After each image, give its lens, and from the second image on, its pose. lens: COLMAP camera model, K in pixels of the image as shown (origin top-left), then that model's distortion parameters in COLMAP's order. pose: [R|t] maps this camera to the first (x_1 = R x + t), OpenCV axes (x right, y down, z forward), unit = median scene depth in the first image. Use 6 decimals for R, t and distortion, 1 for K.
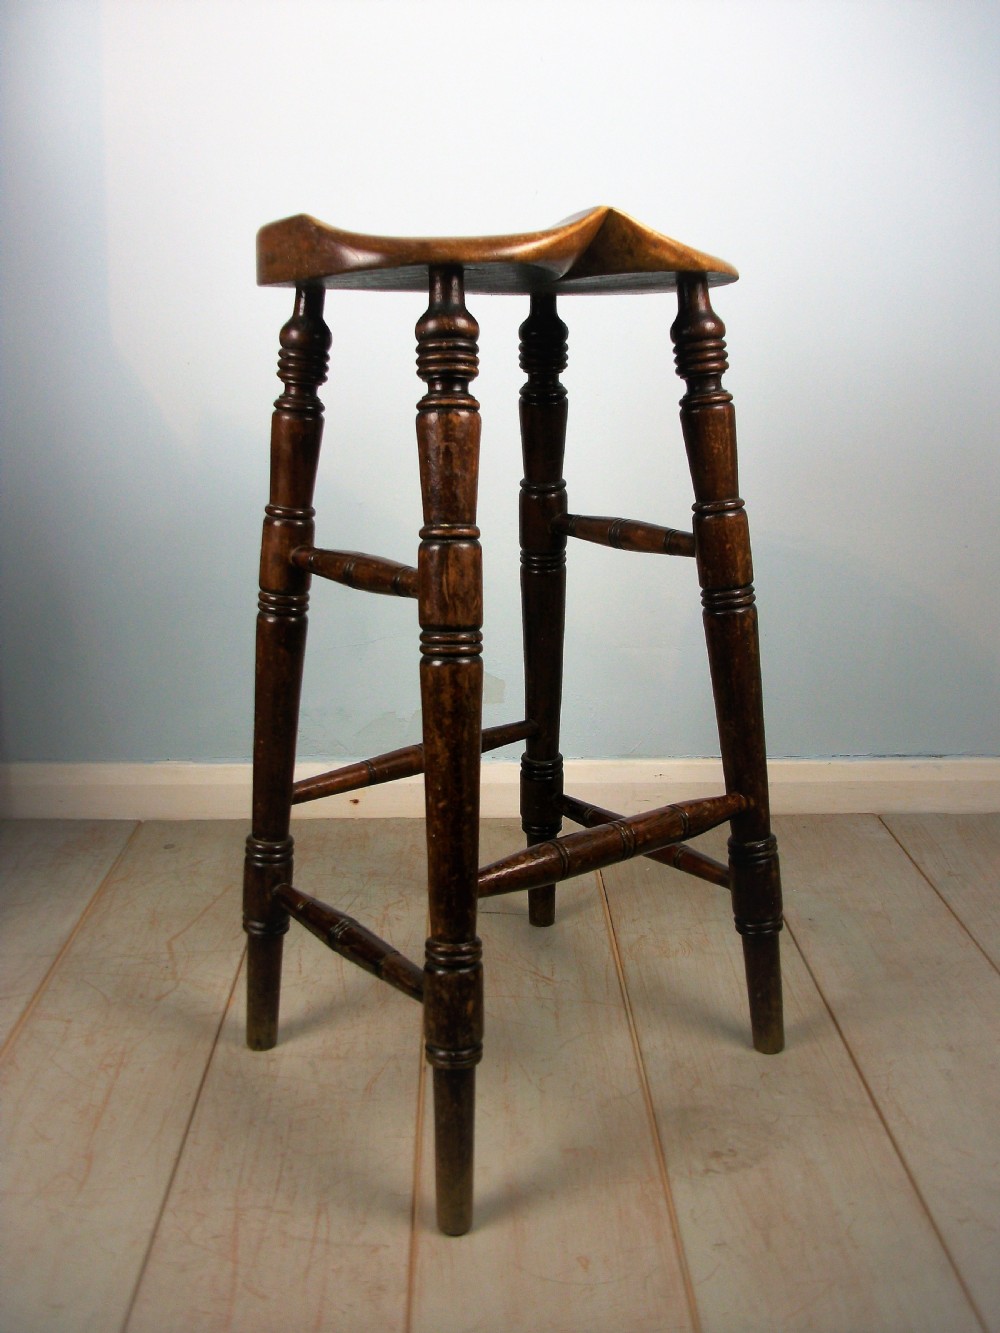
lens RADIAL K [[1278.9, 0, 488.7], [0, 1278.9, 629.5], [0, 0, 1]] dist [-0.116331, 0.052650]
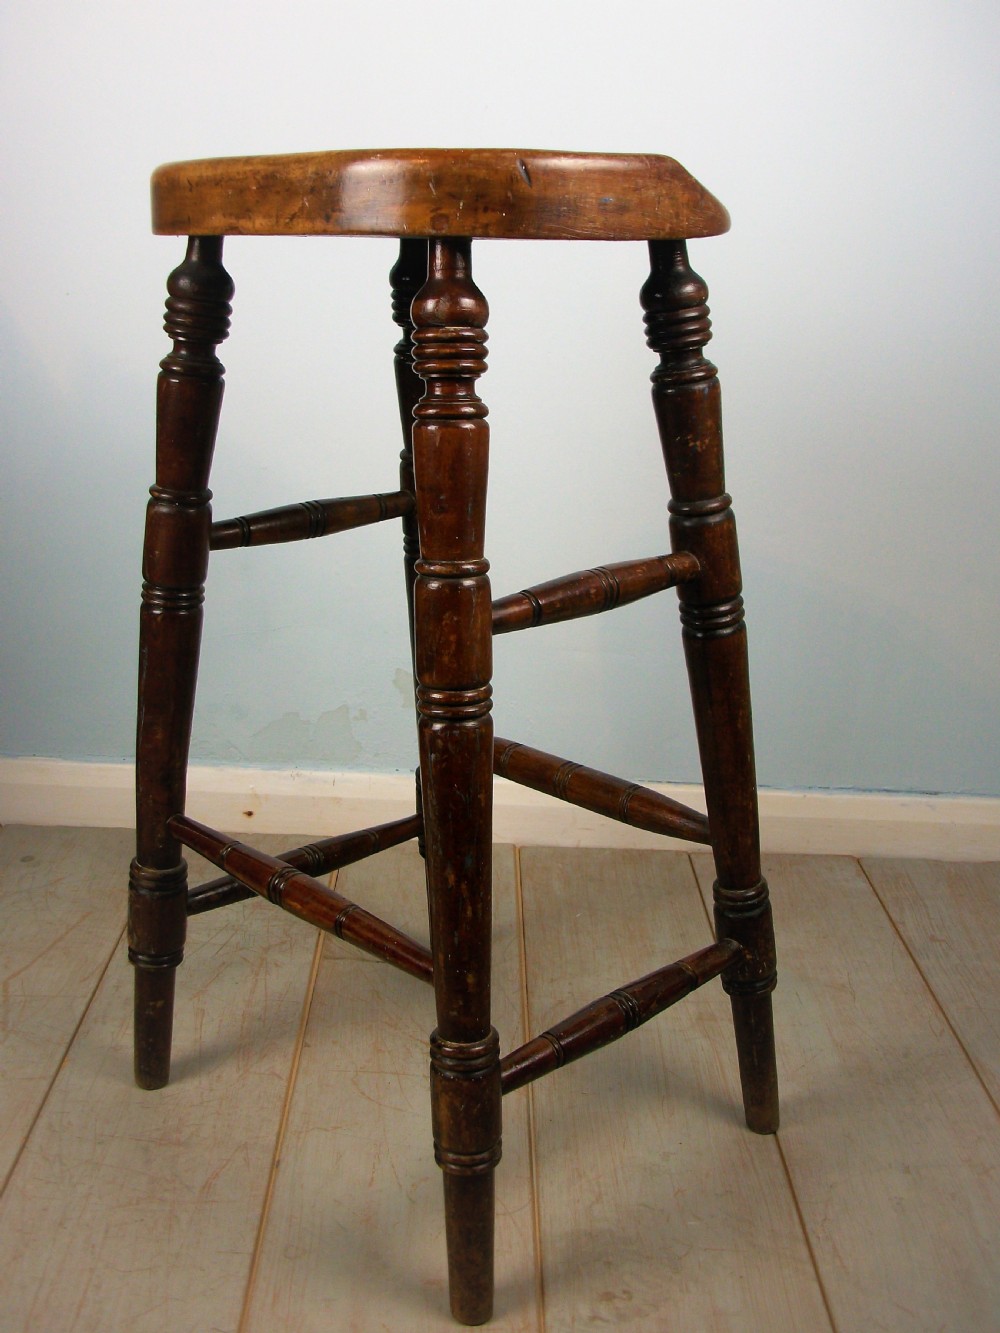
lens RADIAL K [[1409.4, 0, 486.1], [0, 1409.4, 628.0], [0, 0, 1]] dist [-0.114961, 0.053682]
pose [[0.998954, 0.045632, 0.002929, 0.071235], [-0.045712, 0.998186, 0.039168, -0.052649], [-0.001137, -0.039261, 0.999228, 0.093232]]
